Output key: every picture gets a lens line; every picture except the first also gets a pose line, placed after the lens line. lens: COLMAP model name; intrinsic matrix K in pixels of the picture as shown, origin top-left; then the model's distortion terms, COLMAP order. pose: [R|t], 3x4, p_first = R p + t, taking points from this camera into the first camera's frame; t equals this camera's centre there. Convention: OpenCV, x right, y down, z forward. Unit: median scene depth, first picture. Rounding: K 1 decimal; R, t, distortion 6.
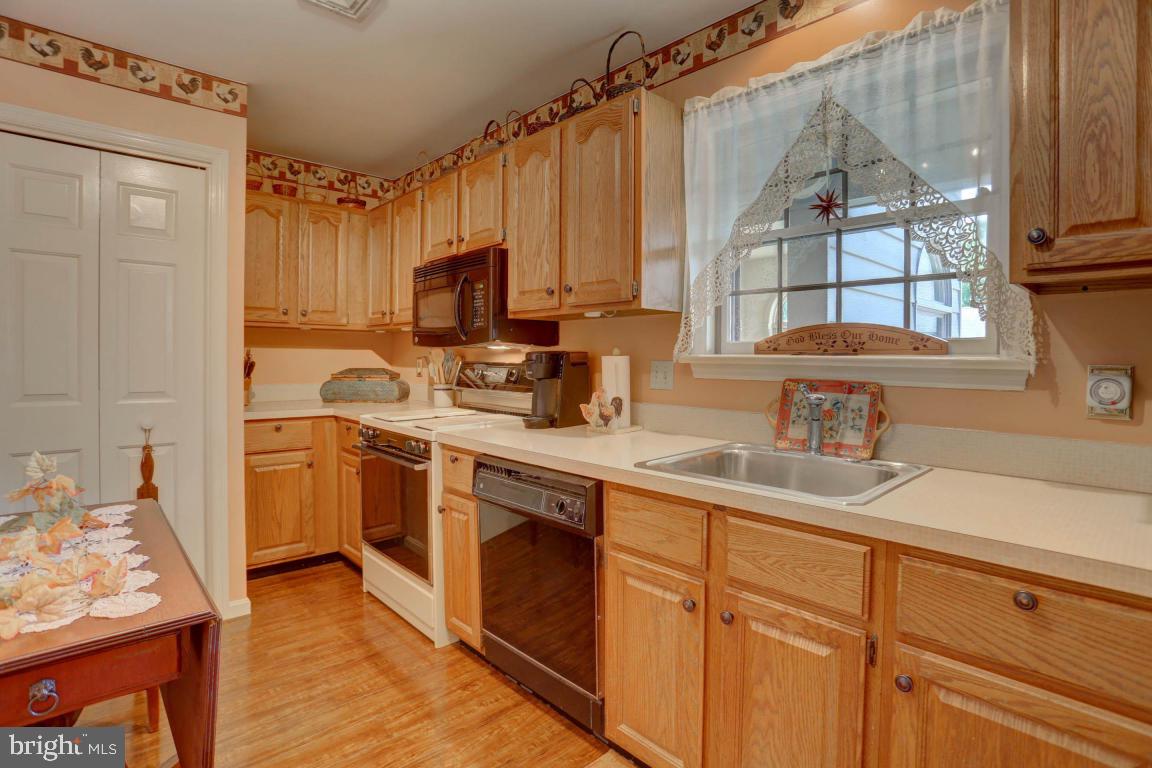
lens RADIAL K [[583.3, 0, 540.6], [0, 583.3, 362.5], [0, 0, 1]] dist [-0.074399, 0.036234]
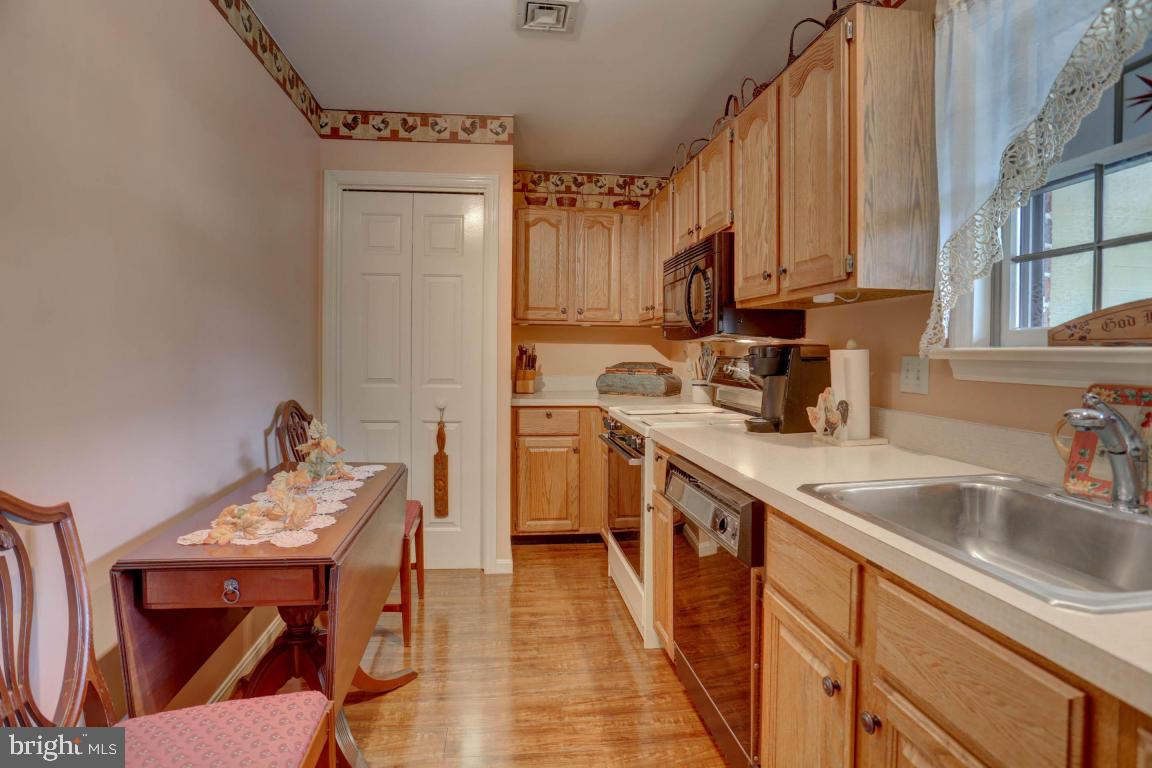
lens RADIAL K [[561.8, 0, 574.2], [0, 561.8, 357.1], [0, 0, 1]] dist [-0.075810, 0.036015]
pose [[0.819757, 0.005196, -0.572687, 0.258330], [-0.005985, 0.999982, 0.000506, 0.001290], [0.572680, 0.003012, 0.819774, 0.158138]]
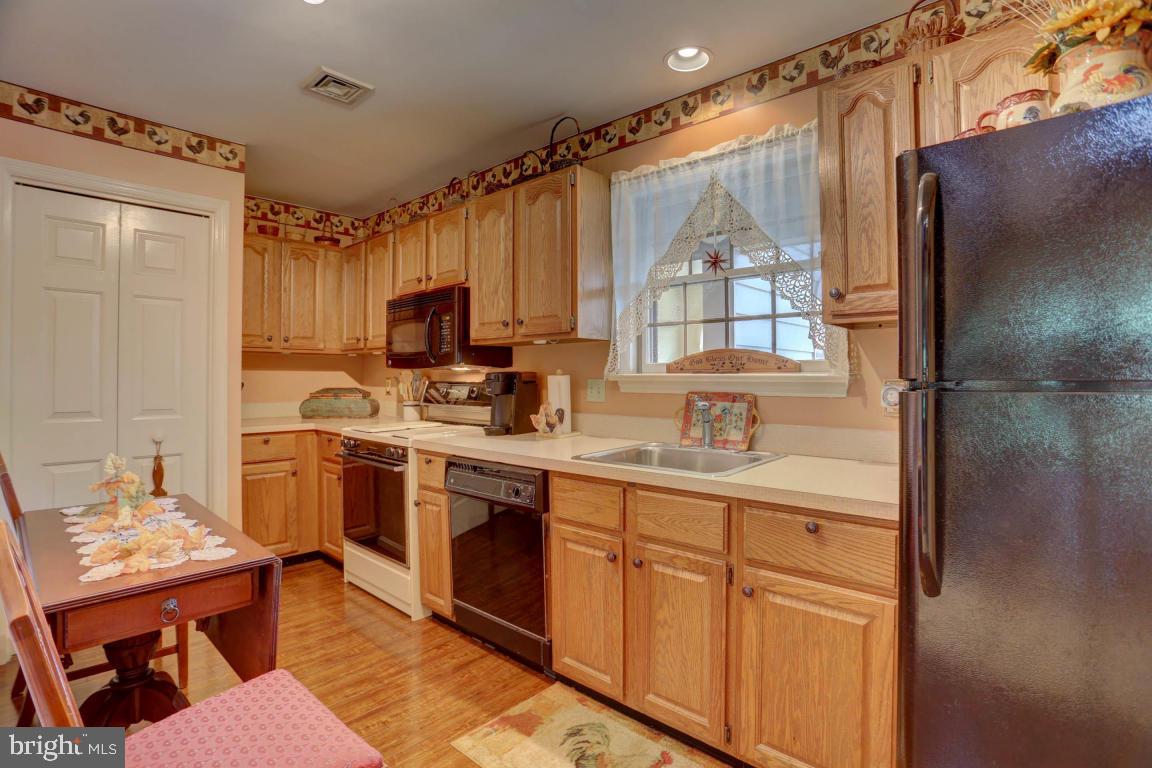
lens RADIAL K [[606.5, 0, 549.3], [0, 606.5, 362.6], [0, 0, 1]] dist [-0.082484, 0.046791]
pose [[0.995227, -0.006429, 0.097380, -0.016955], [0.009453, 0.999486, -0.030624, 0.000960], [-0.097133, 0.031398, 0.994776, -0.283739]]
